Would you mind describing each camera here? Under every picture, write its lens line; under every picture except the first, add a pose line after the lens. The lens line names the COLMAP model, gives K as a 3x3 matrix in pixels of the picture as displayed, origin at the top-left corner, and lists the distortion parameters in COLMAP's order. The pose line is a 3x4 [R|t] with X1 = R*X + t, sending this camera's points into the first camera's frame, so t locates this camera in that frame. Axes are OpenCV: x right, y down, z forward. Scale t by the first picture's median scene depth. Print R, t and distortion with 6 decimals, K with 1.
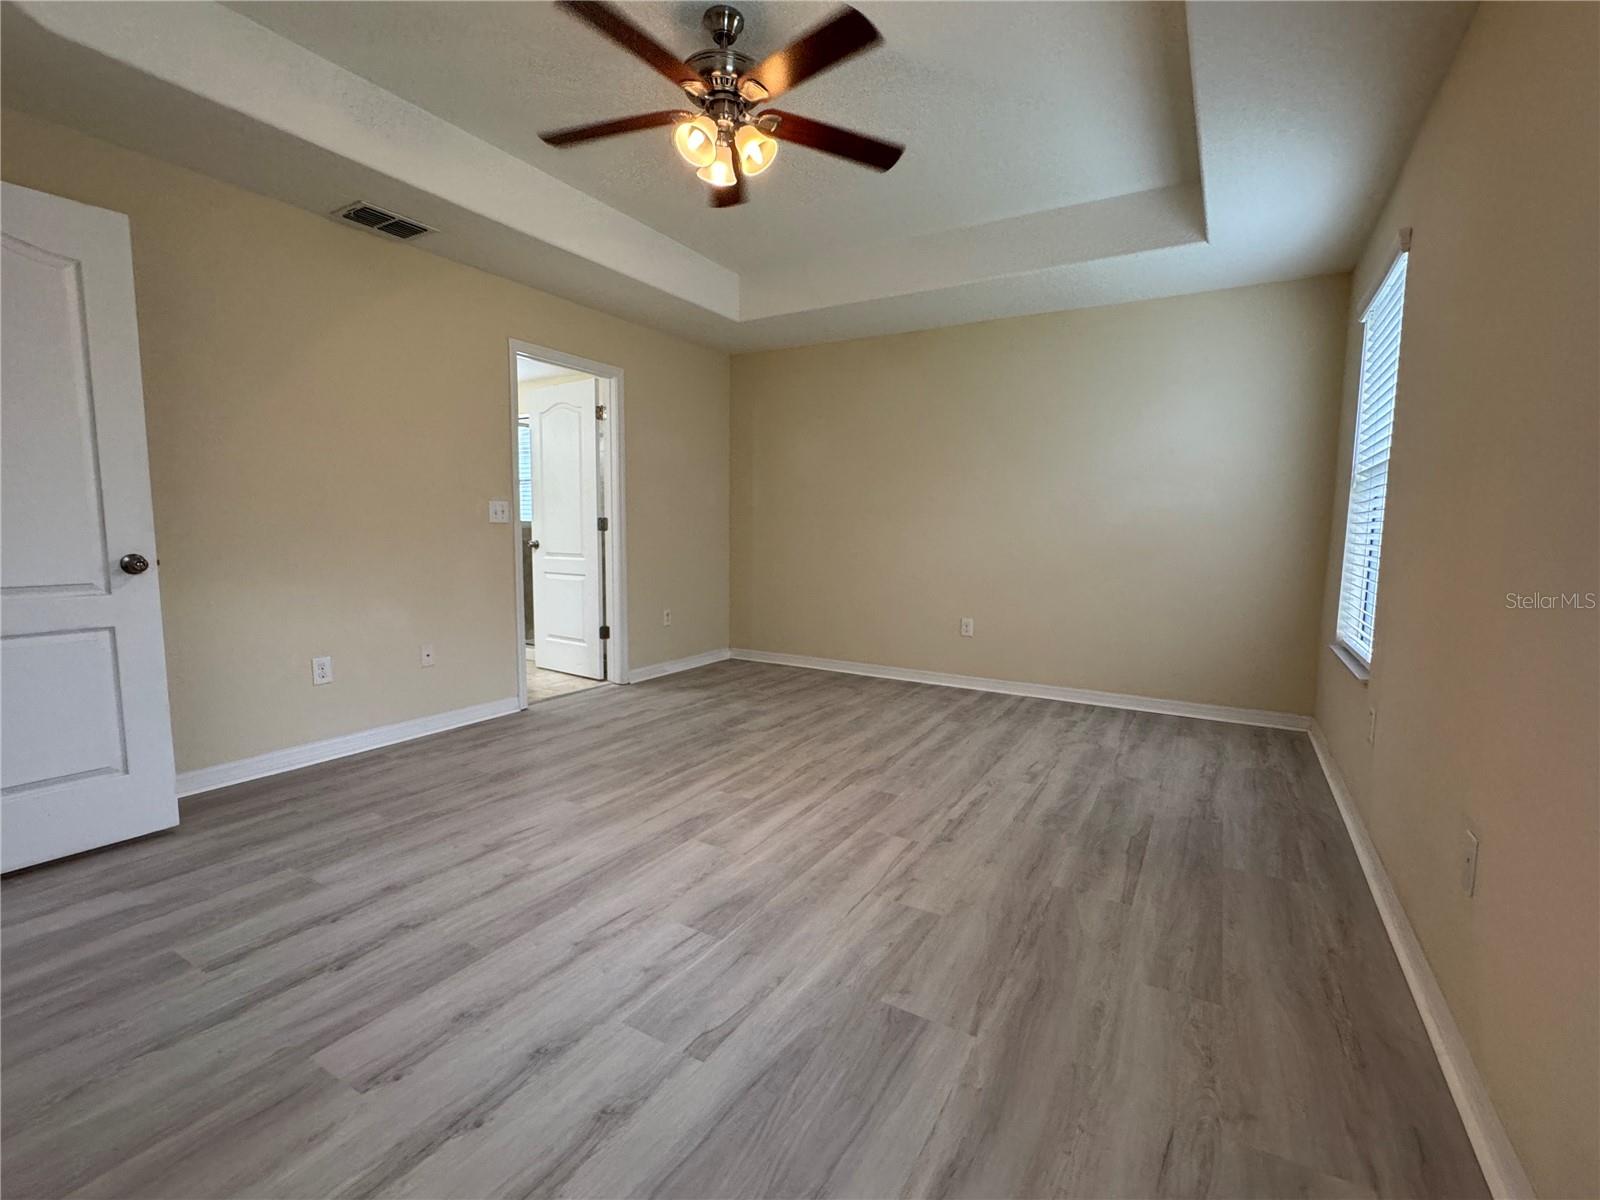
lens RADIAL K [[716.3, 0, 796.5], [0, 716.3, 598.6], [0, 0, 1]] dist [0.000553, 0.000834]
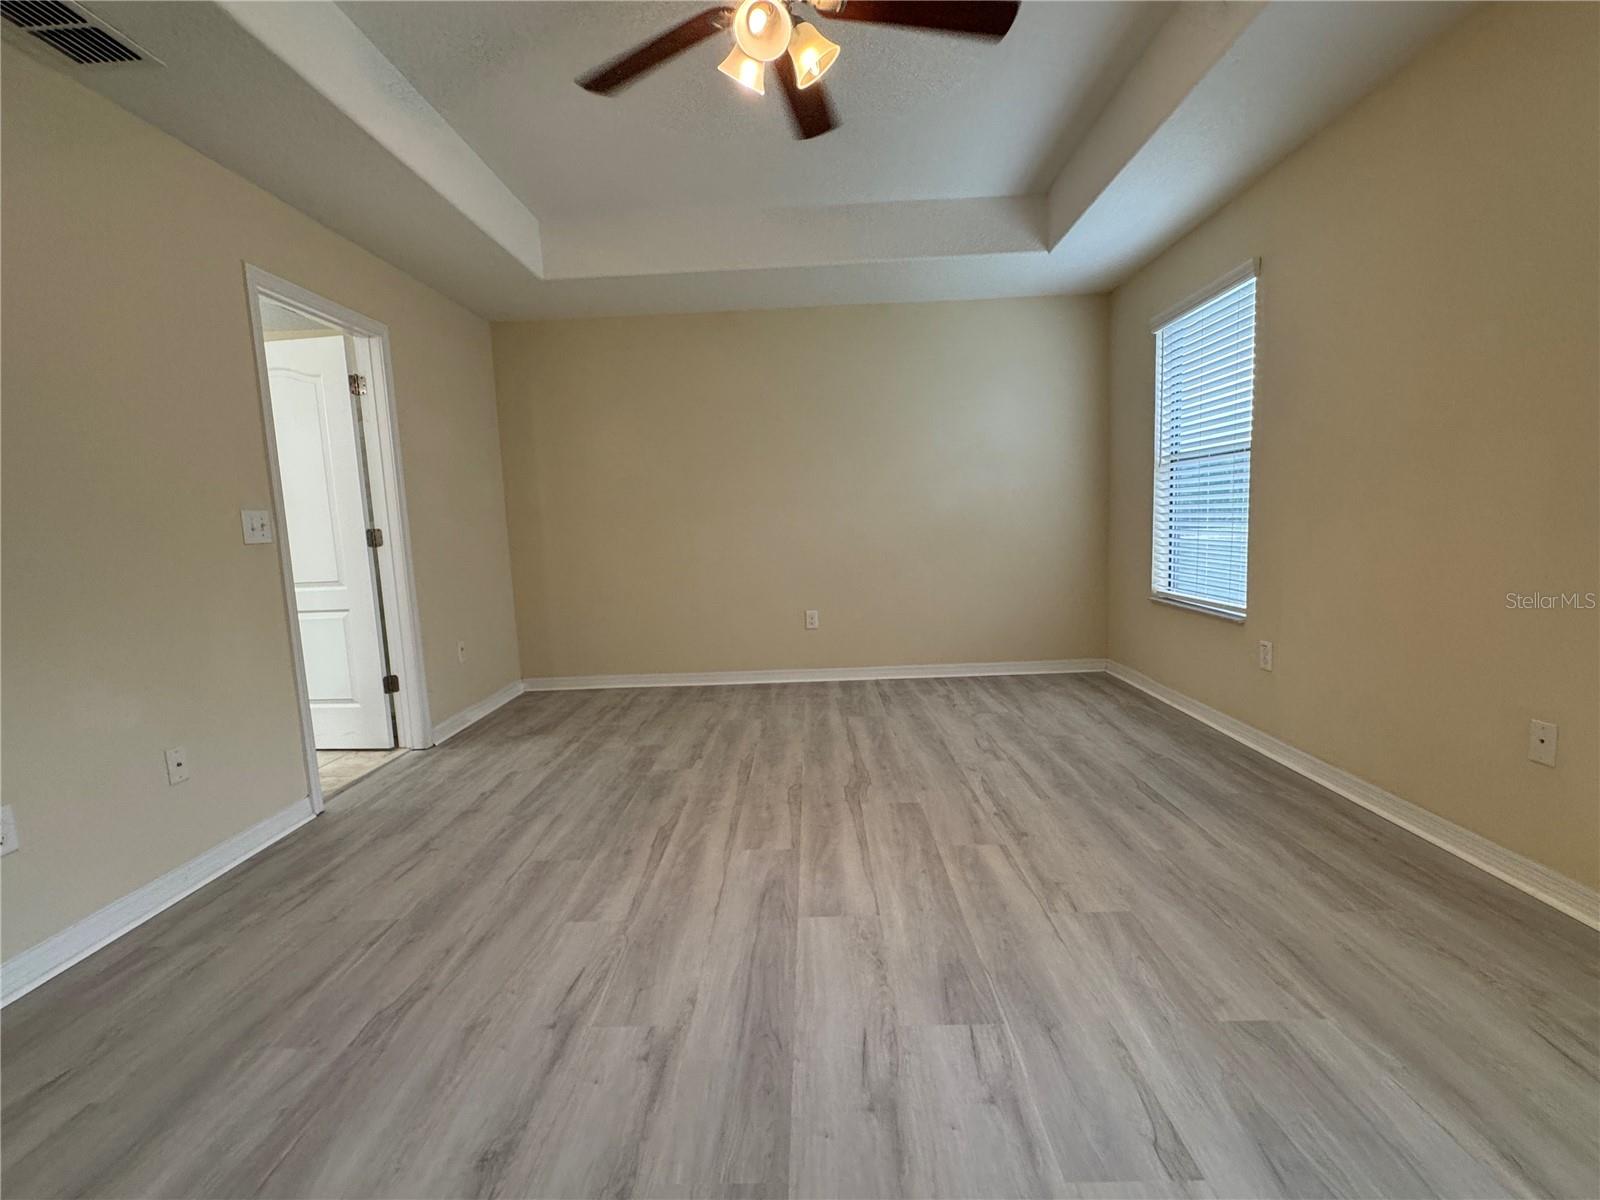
lens RADIAL K [[716.3, 0, 796.5], [0, 716.3, 598.6], [0, 0, 1]] dist [0.000553, 0.000834]
pose [[0.868568, -0.102839, 0.484783, -0.394597], [0.100137, 0.994473, 0.031551, -0.033974], [-0.485348, 0.021141, 0.874065, 0.234332]]
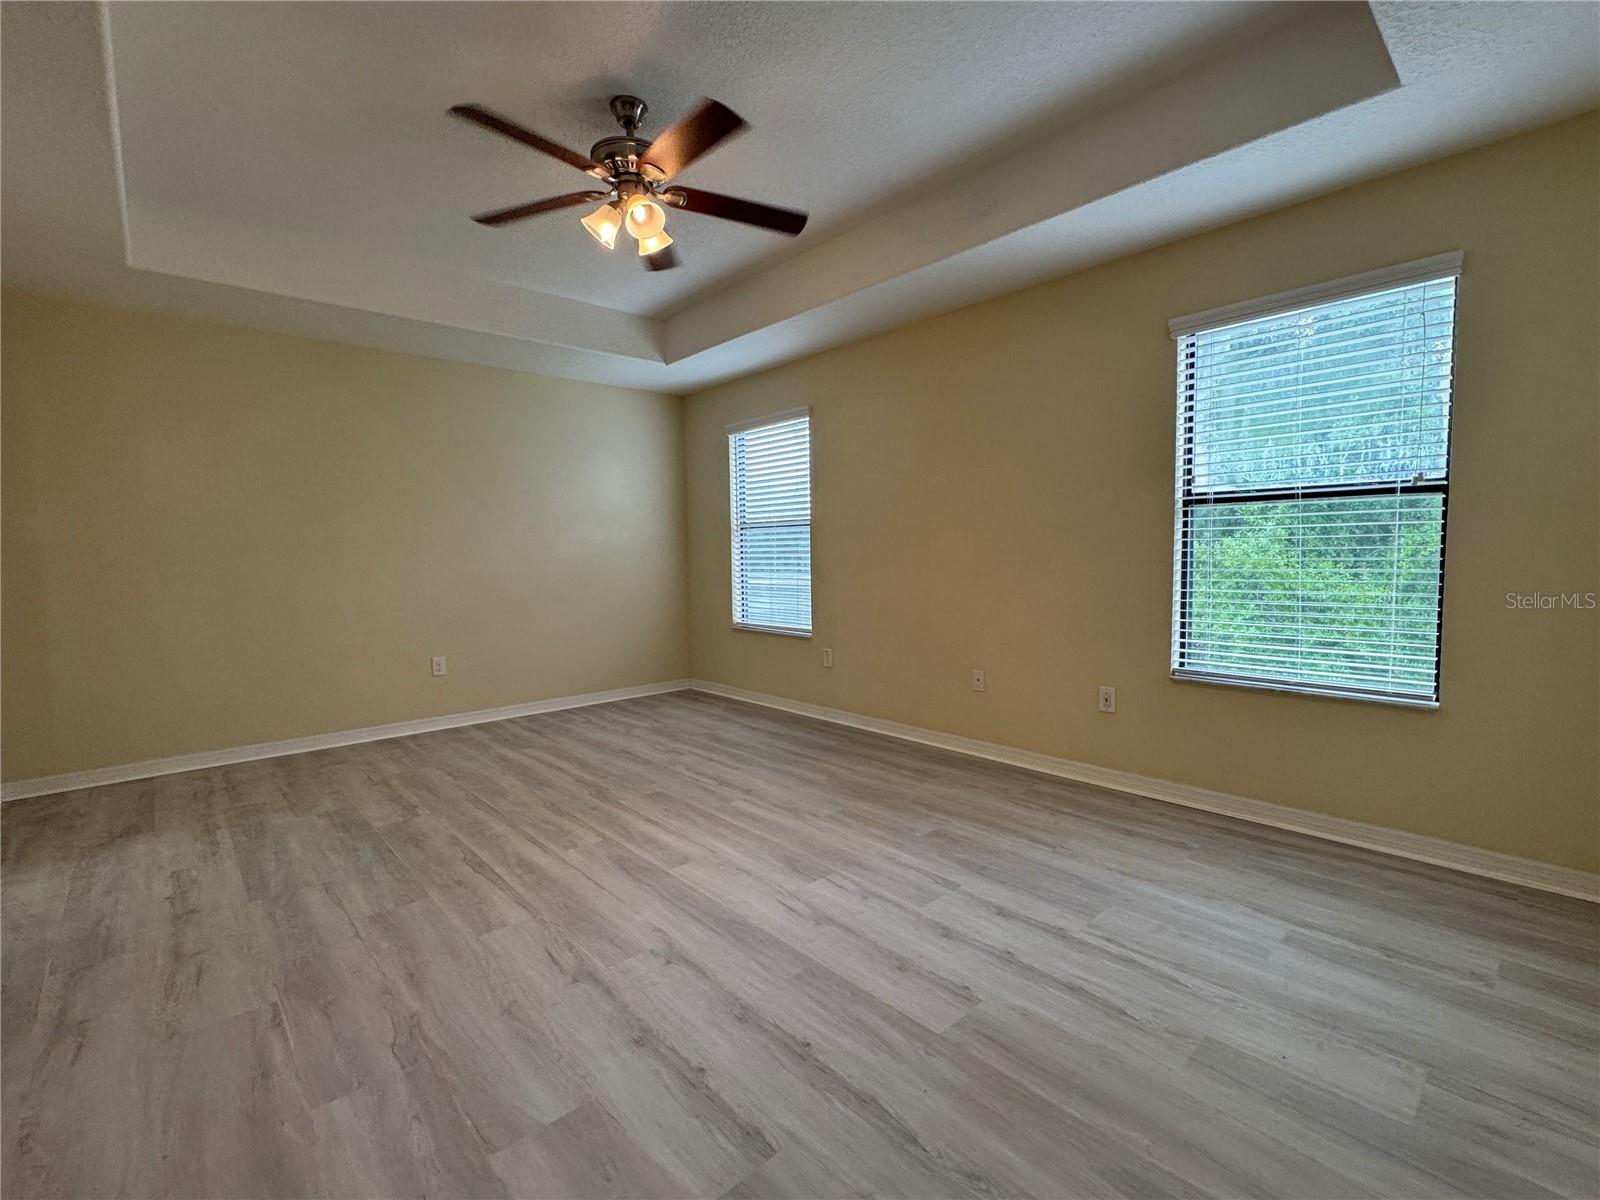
lens RADIAL K [[716.3, 0, 796.5], [0, 716.3, 598.6], [0, 0, 1]] dist [0.000553, 0.000834]
pose [[0.296803, -0.081294, 0.951472, -0.831228], [0.113000, 0.992359, 0.049538, -0.069365], [-0.948229, 0.092813, 0.303722, 0.368730]]
